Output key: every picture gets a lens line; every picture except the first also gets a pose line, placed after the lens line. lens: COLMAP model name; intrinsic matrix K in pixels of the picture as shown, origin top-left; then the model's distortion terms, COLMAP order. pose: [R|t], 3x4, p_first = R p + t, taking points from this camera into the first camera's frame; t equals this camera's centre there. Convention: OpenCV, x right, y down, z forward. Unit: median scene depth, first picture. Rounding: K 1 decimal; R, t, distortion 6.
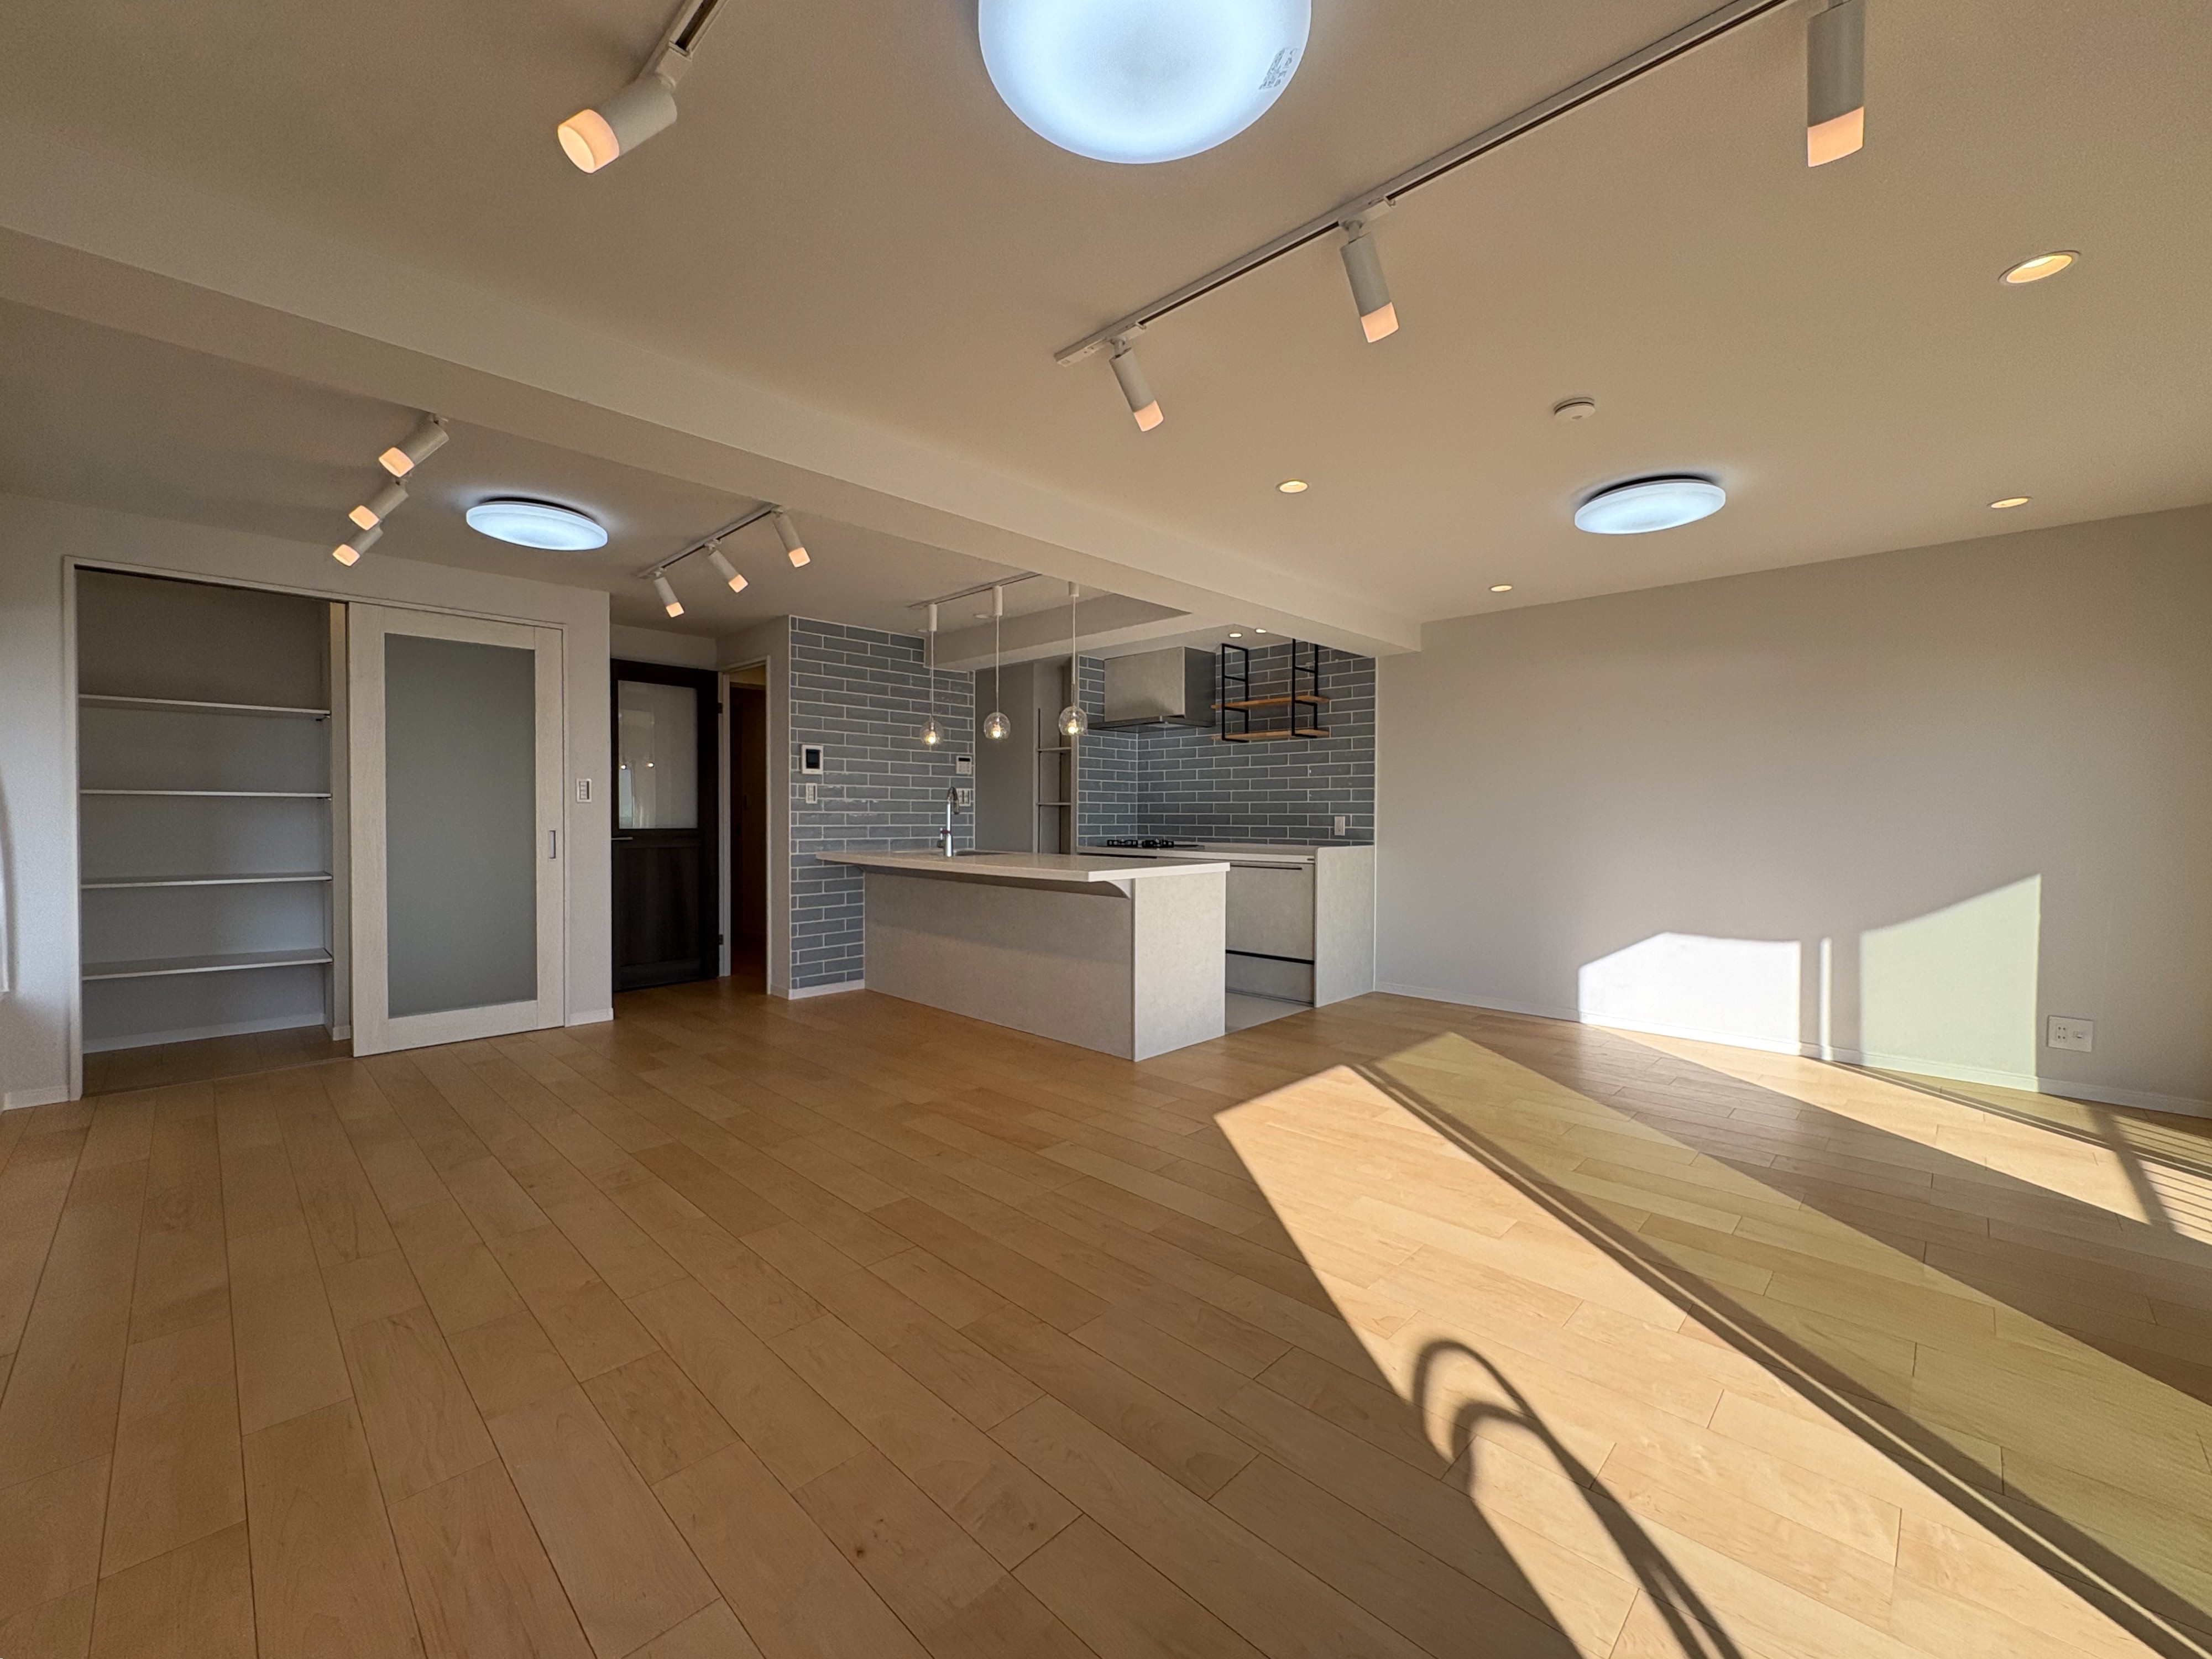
lens RADIAL K [[887.8, 0, 1106.8], [0, 887.8, 822.0], [0, 0, 1]] dist [-0.000020, -0.000064]
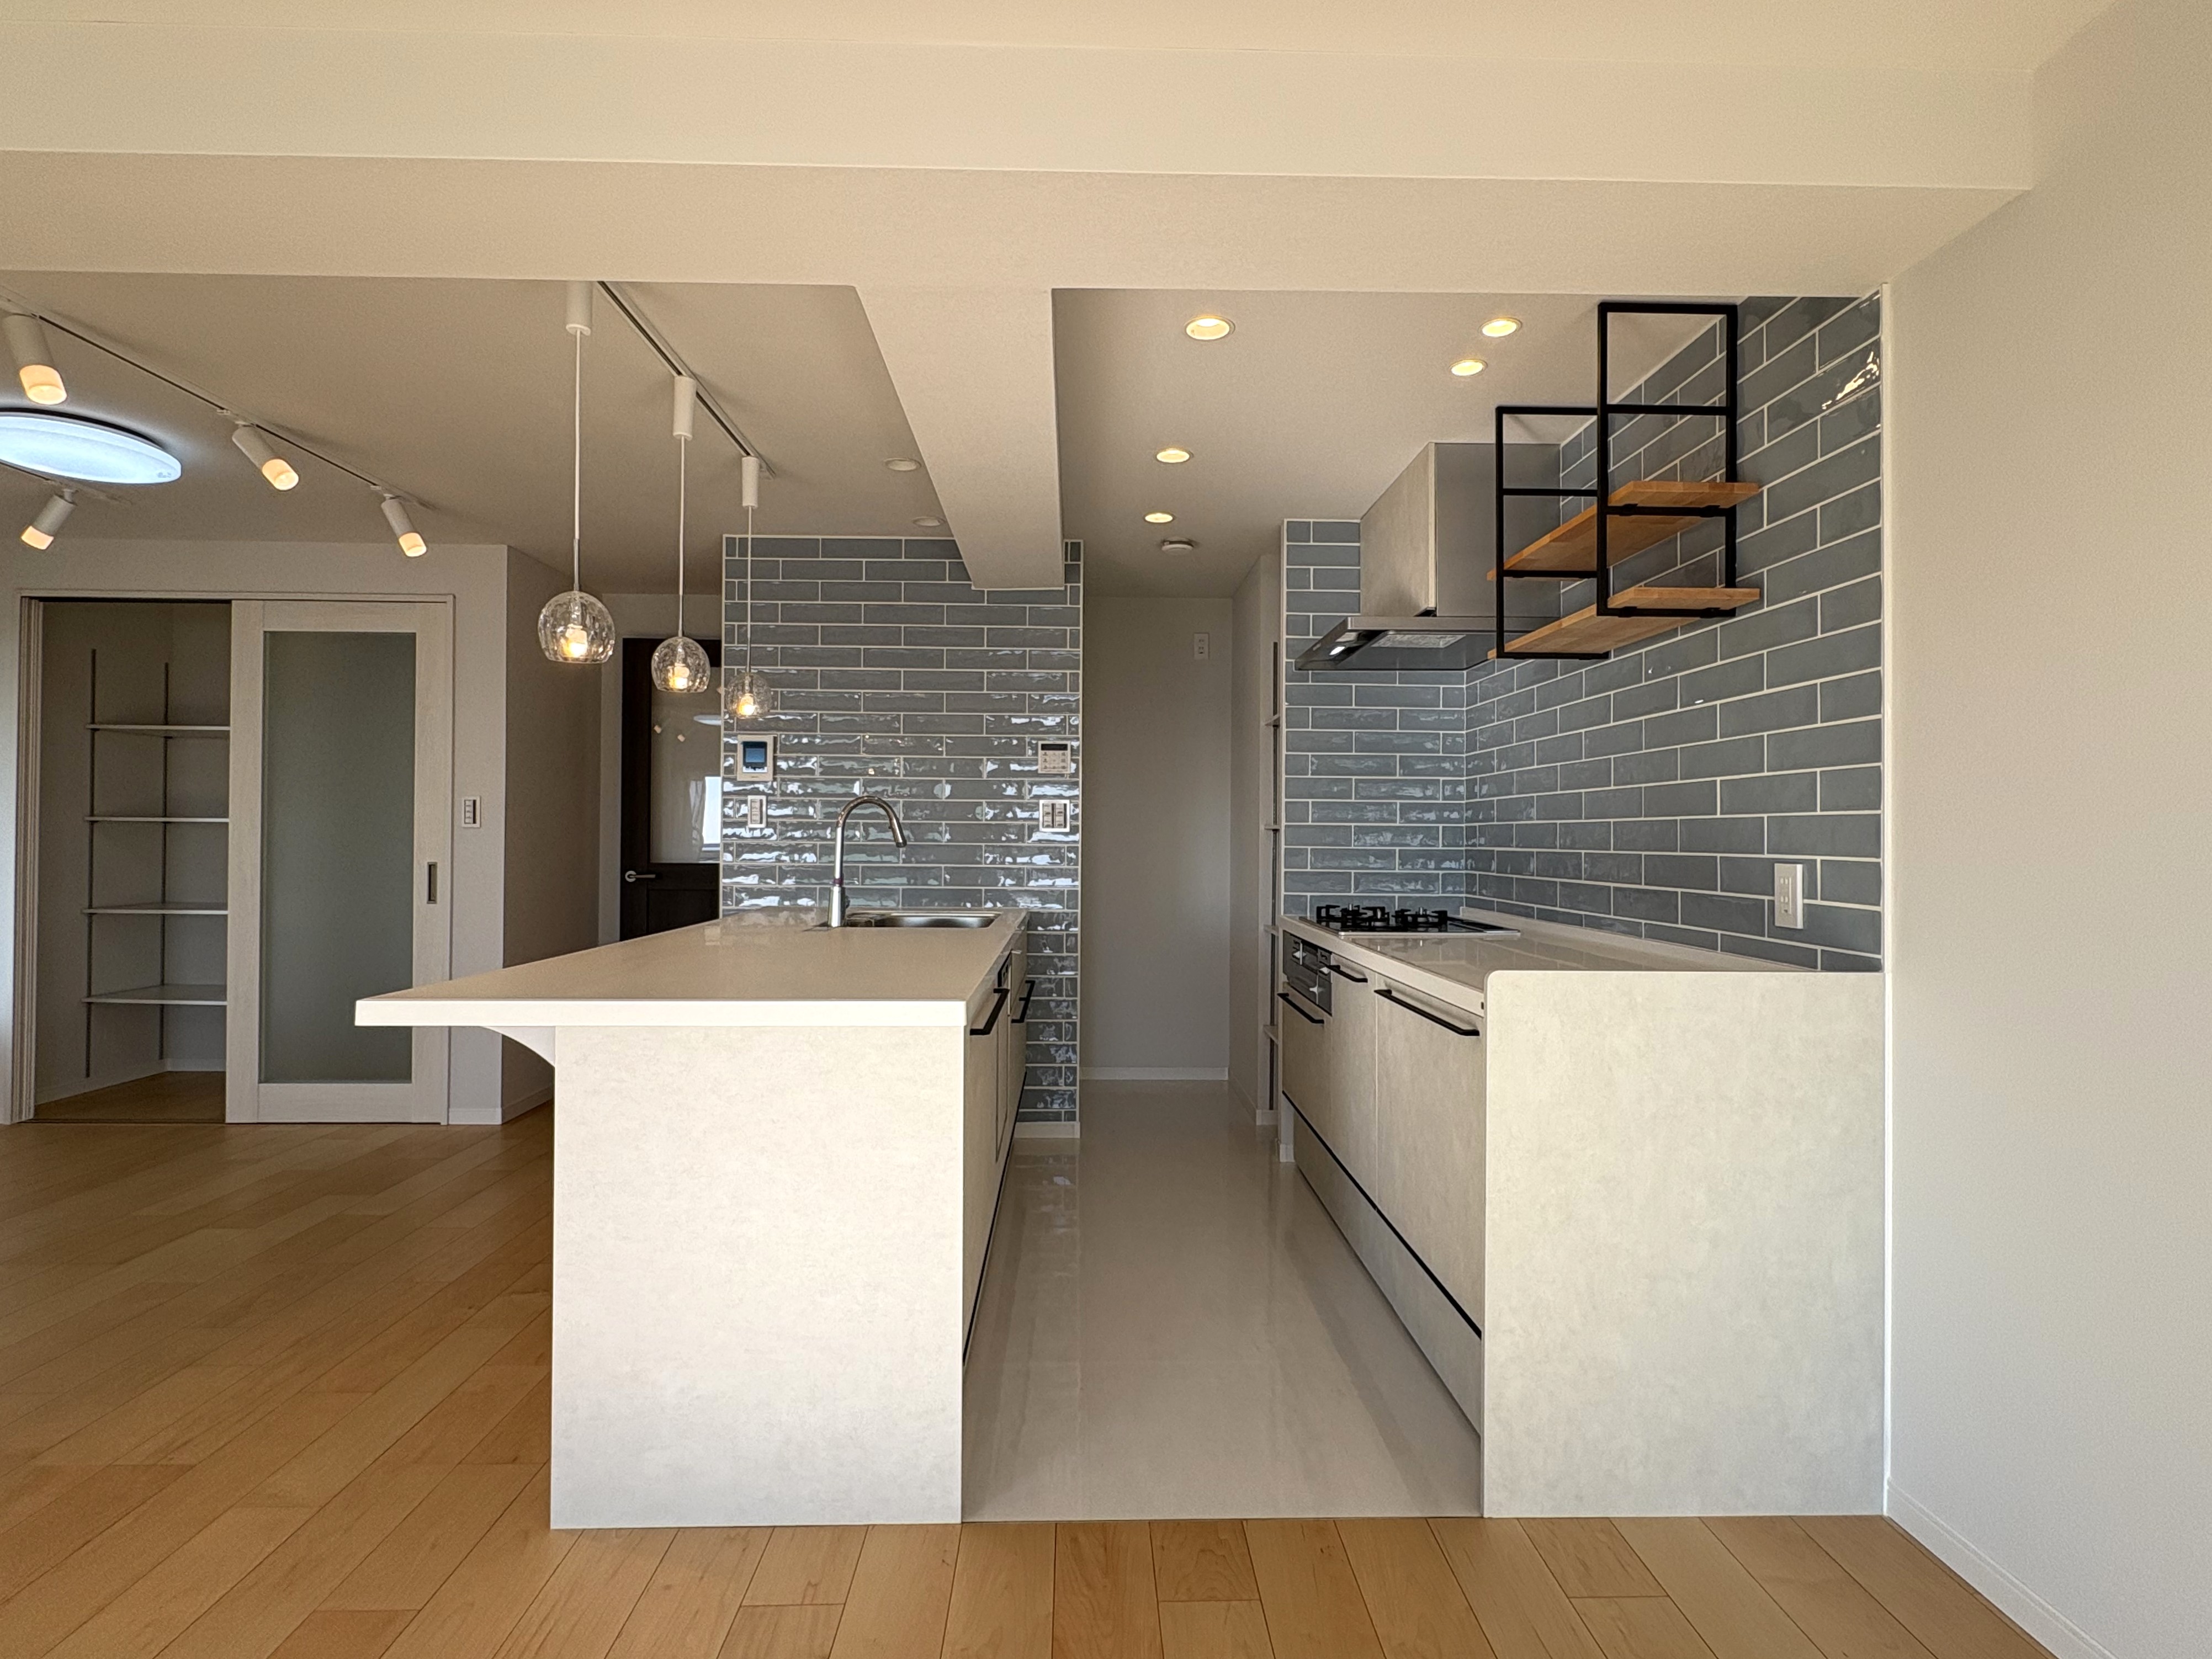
lens RADIAL K [[1092.4, 0, 1106.3], [0, 1092.4, 831.4], [0, 0, 1]] dist [-0.003513, 0.000018]
pose [[0.716490, -0.003068, -0.697591, 0.364285], [-0.011846, 0.999793, -0.016565, -0.008737], [0.697497, 0.020132, 0.716305, 0.593504]]
